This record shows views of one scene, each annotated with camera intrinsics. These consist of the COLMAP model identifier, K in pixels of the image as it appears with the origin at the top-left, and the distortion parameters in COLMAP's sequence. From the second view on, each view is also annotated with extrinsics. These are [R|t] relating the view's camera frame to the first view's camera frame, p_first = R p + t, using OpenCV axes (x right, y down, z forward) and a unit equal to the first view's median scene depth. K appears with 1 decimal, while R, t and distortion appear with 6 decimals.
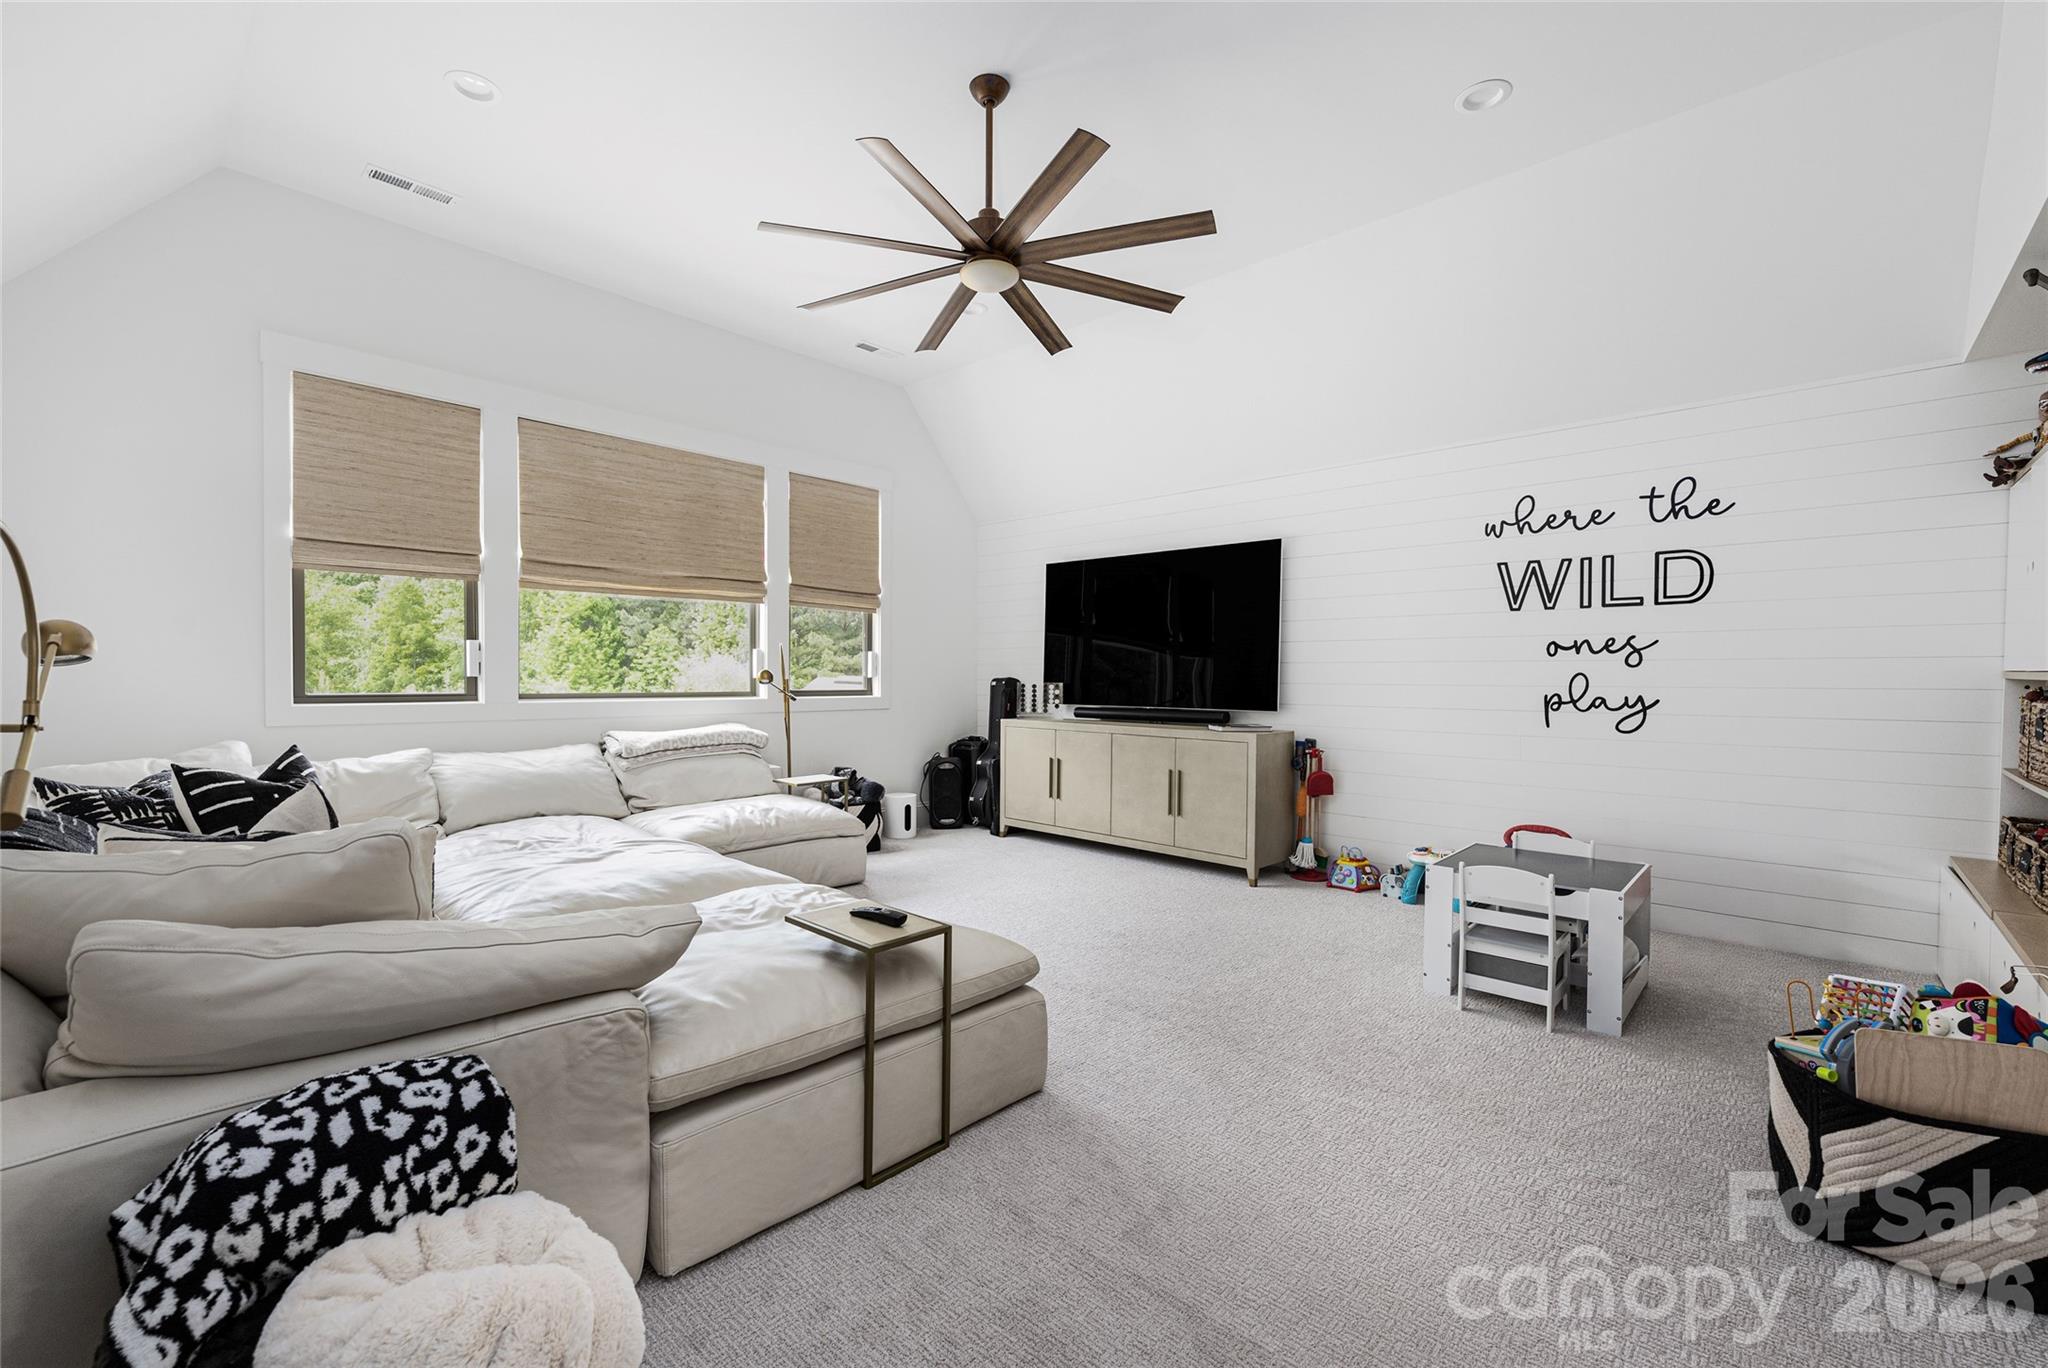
lens RADIAL K [[859.9, 0, 1021.5], [0, 859.9, 686.5], [0, 0, 1]] dist [-0.002899, -0.000646]
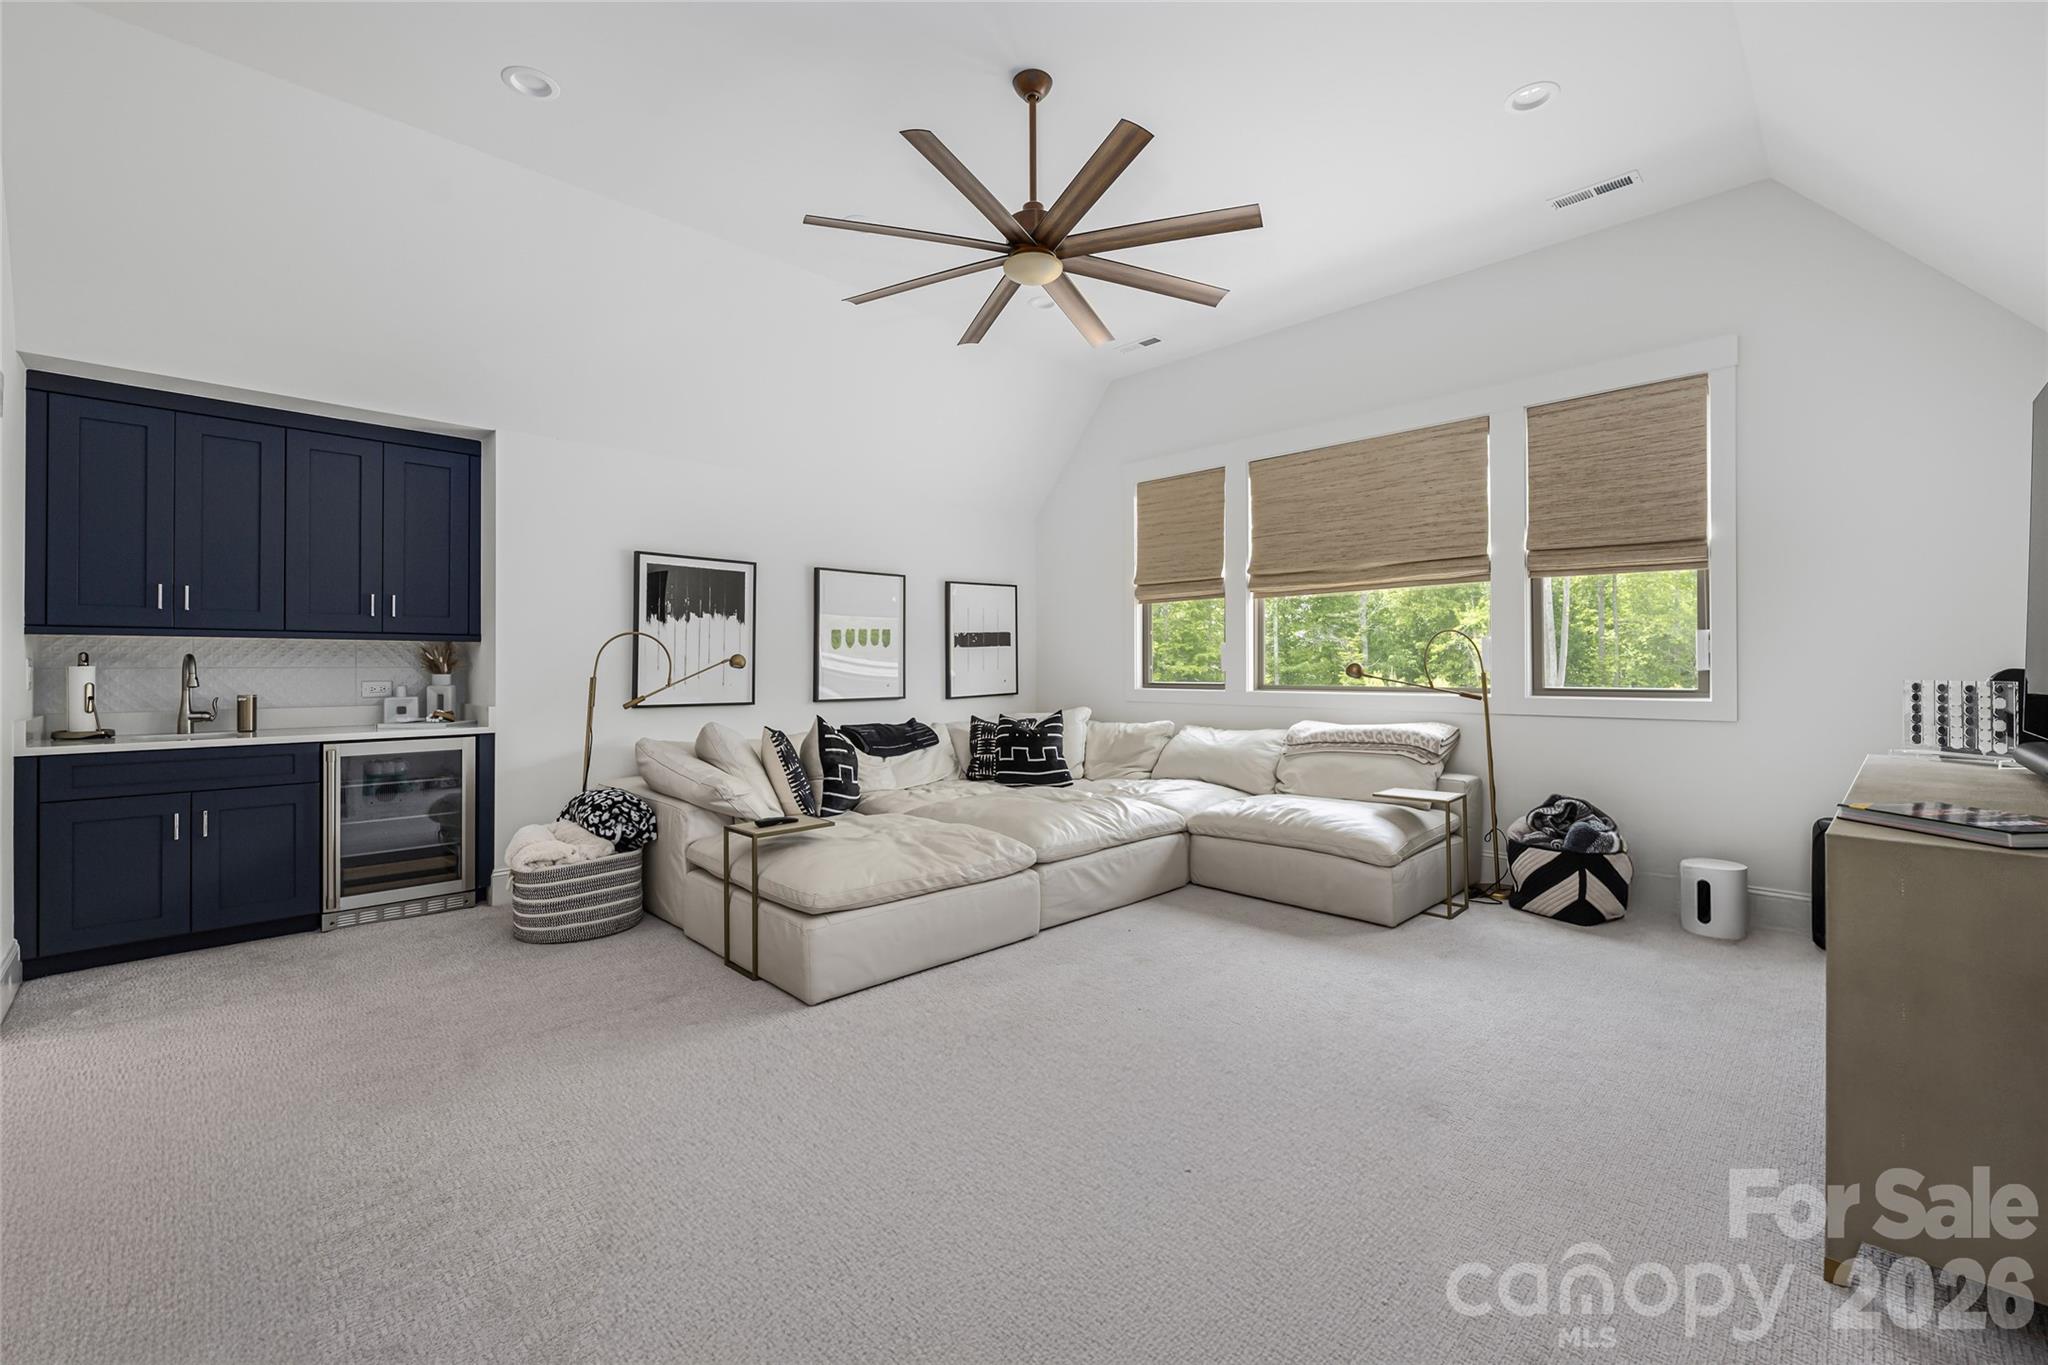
lens RADIAL K [[859.9, 0, 1026.4], [0, 859.9, 668.2], [0, 0, 1]] dist [-0.002899, -0.000646]
pose [[-0.038972, -0.007443, -0.999213, 0.542811], [-0.007882, 0.999943, -0.007142, -0.004380], [0.999209, 0.007597, -0.039028, 0.599206]]
